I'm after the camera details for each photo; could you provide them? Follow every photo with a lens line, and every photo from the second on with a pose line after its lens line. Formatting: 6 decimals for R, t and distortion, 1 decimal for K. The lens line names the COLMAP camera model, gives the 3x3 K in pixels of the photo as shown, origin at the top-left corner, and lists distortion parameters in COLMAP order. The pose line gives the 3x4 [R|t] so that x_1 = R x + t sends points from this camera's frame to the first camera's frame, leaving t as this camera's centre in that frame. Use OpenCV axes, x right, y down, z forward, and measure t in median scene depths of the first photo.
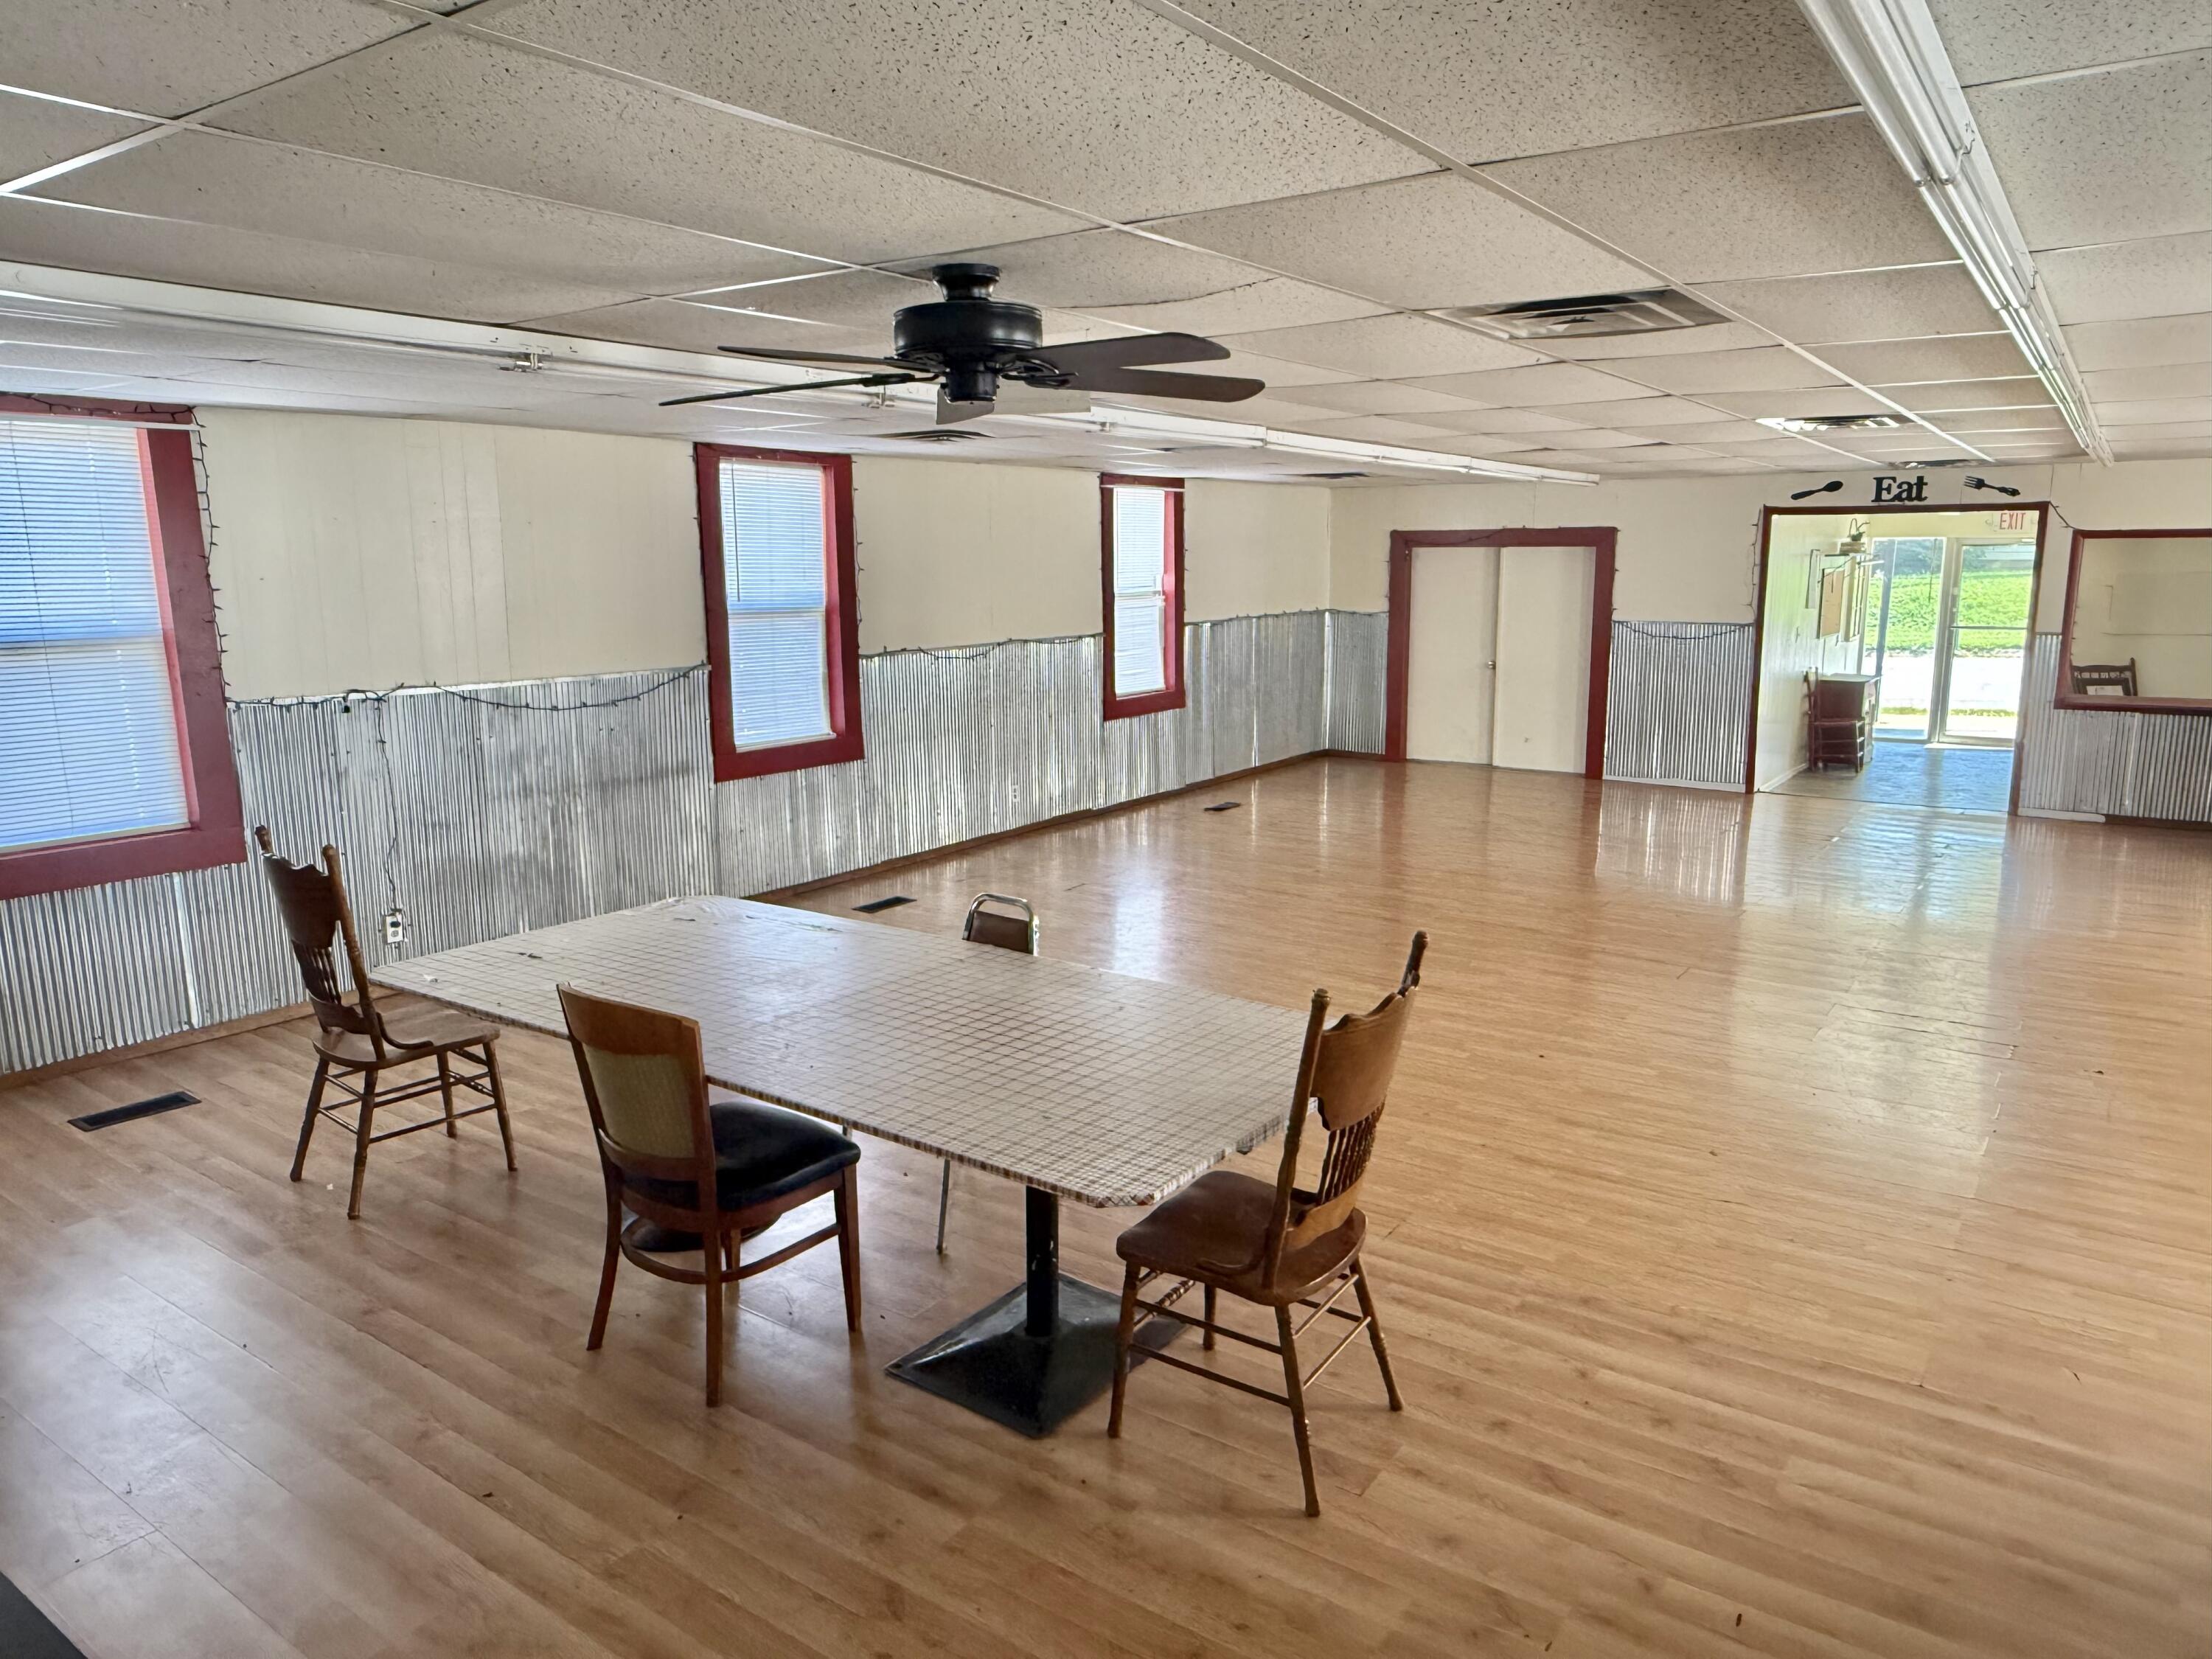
lens RADIAL K [[1488.5, 0, 1104.7], [0, 1488.5, 835.1], [0, 0, 1]] dist [-0.002029, 0.002257]
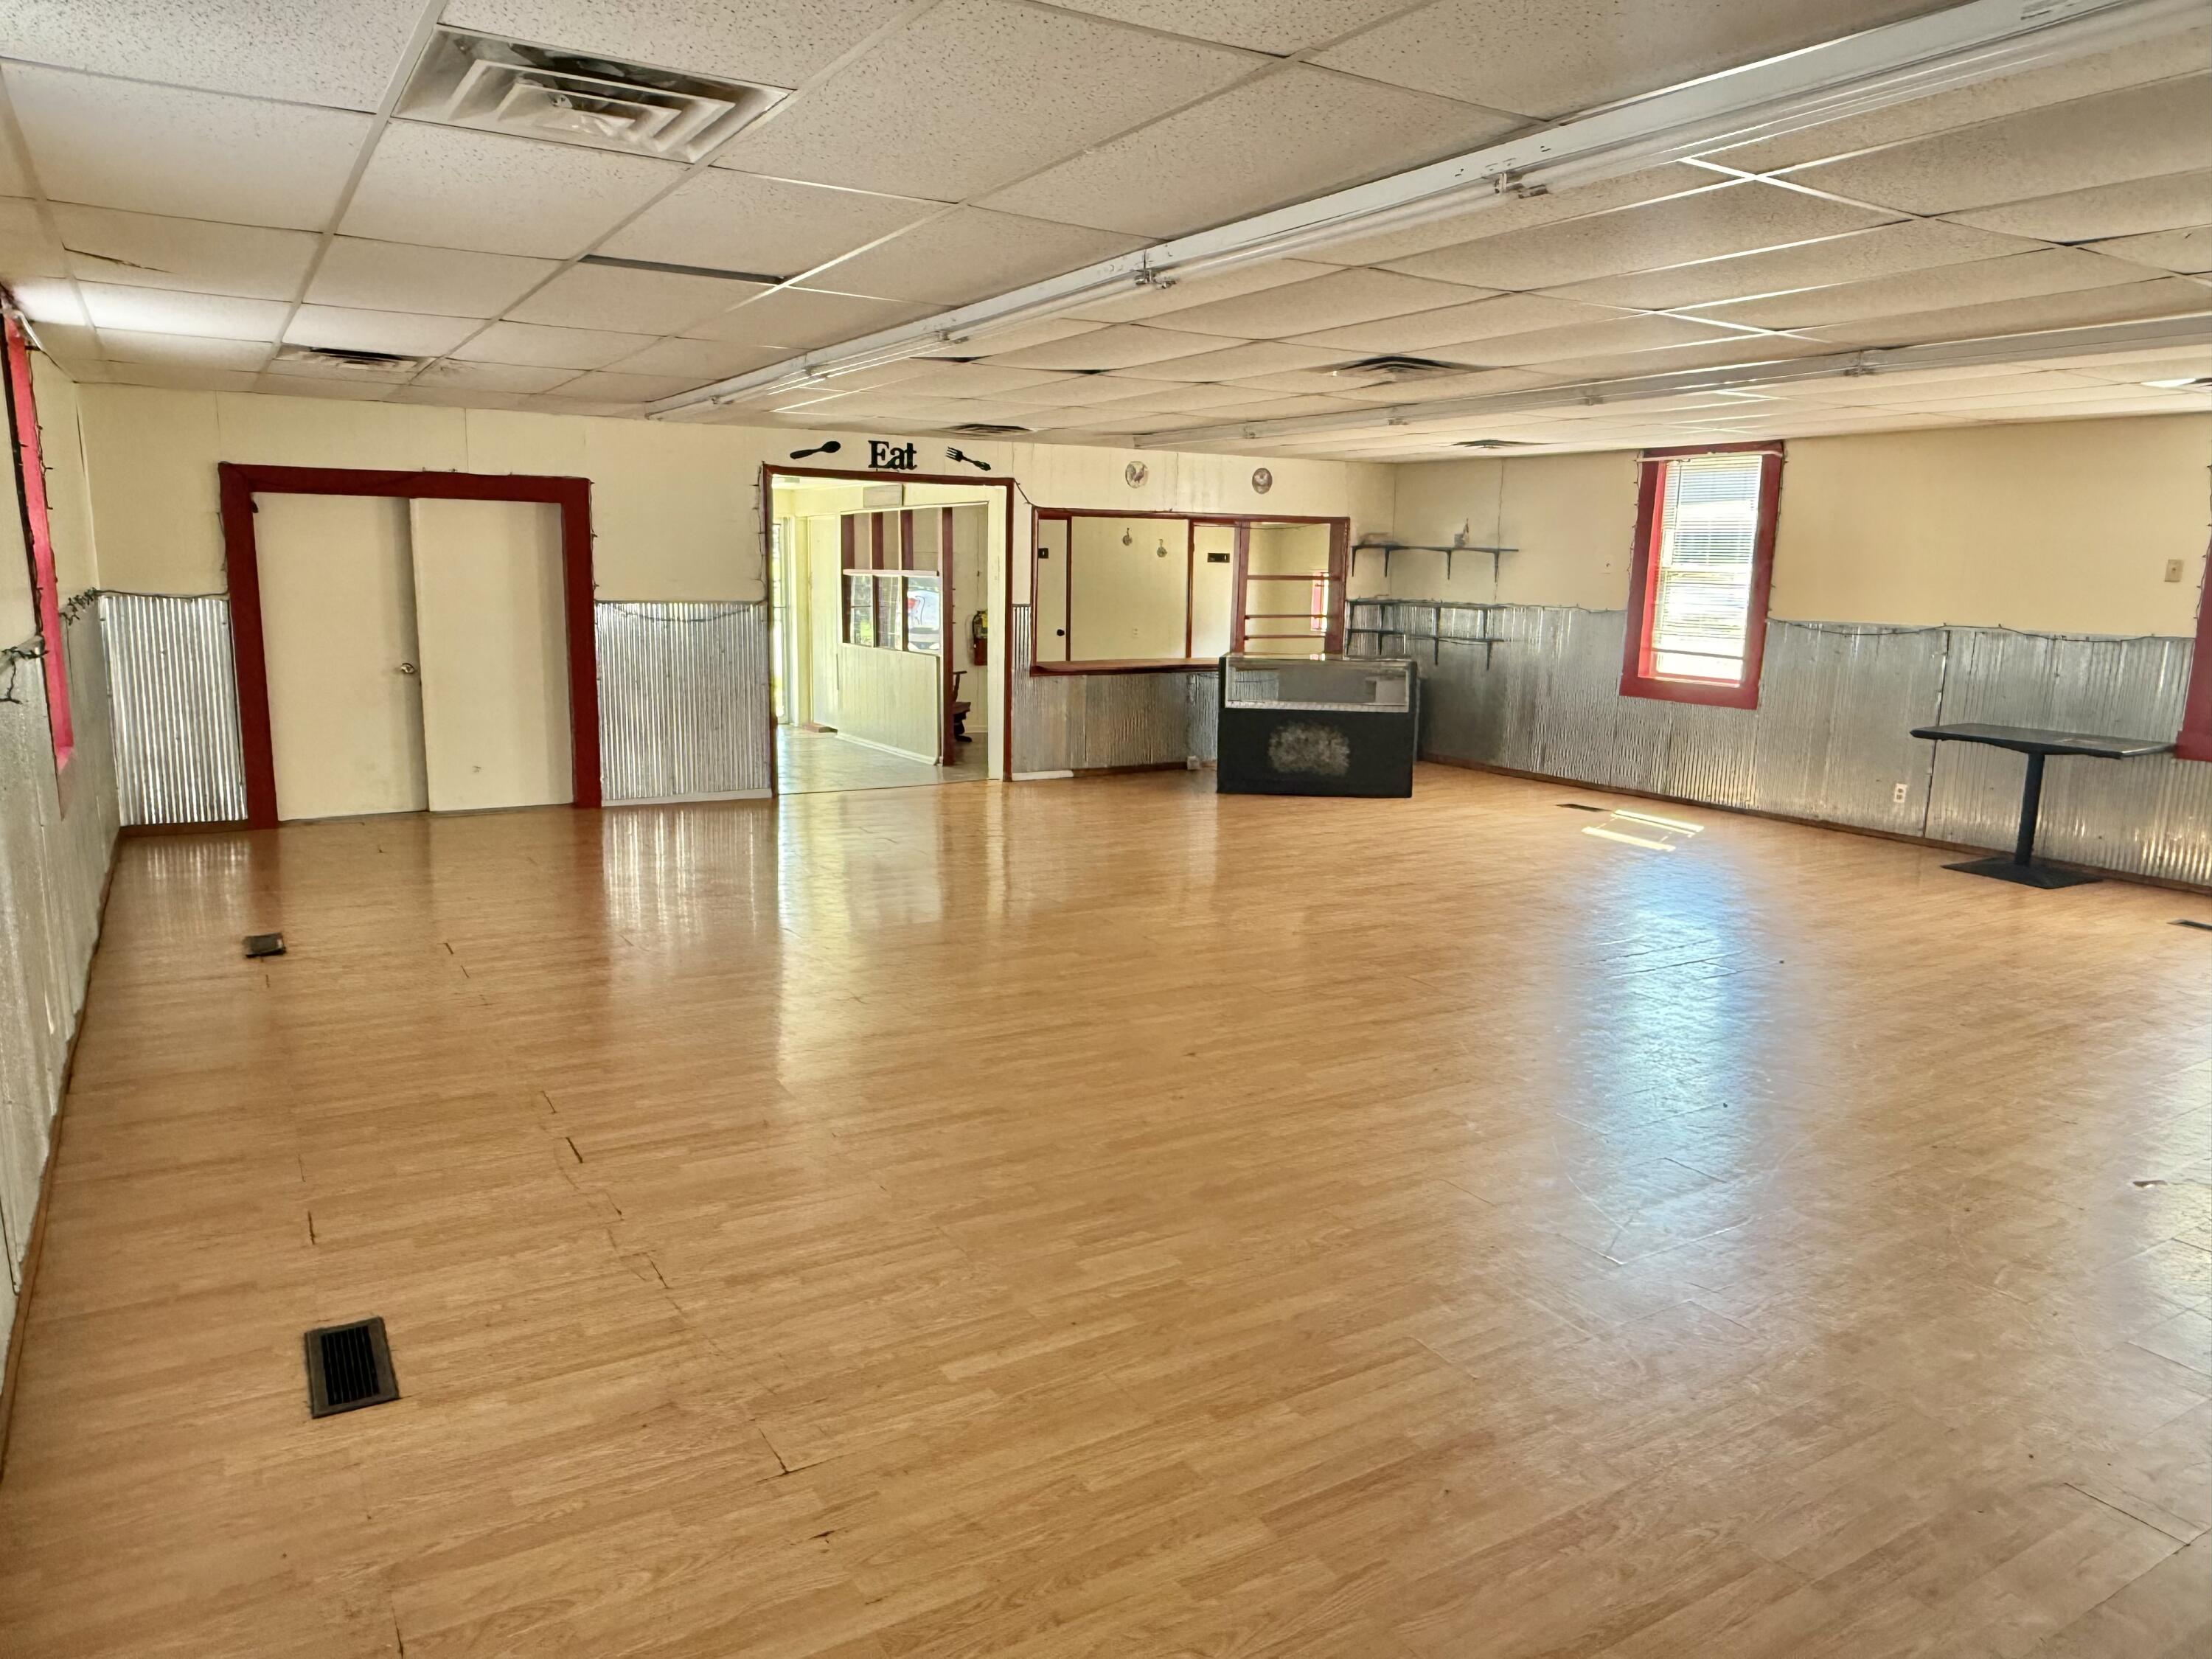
lens RADIAL K [[1488.5, 0, 1098.9], [0, 1488.5, 833.8], [0, 0, 1]] dist [-0.002029, 0.002257]
pose [[0.395487, -0.154037, 0.905463, -0.251924], [0.150021, 0.983430, 0.101775, -0.060156], [-0.906137, 0.095588, 0.412043, 0.425003]]
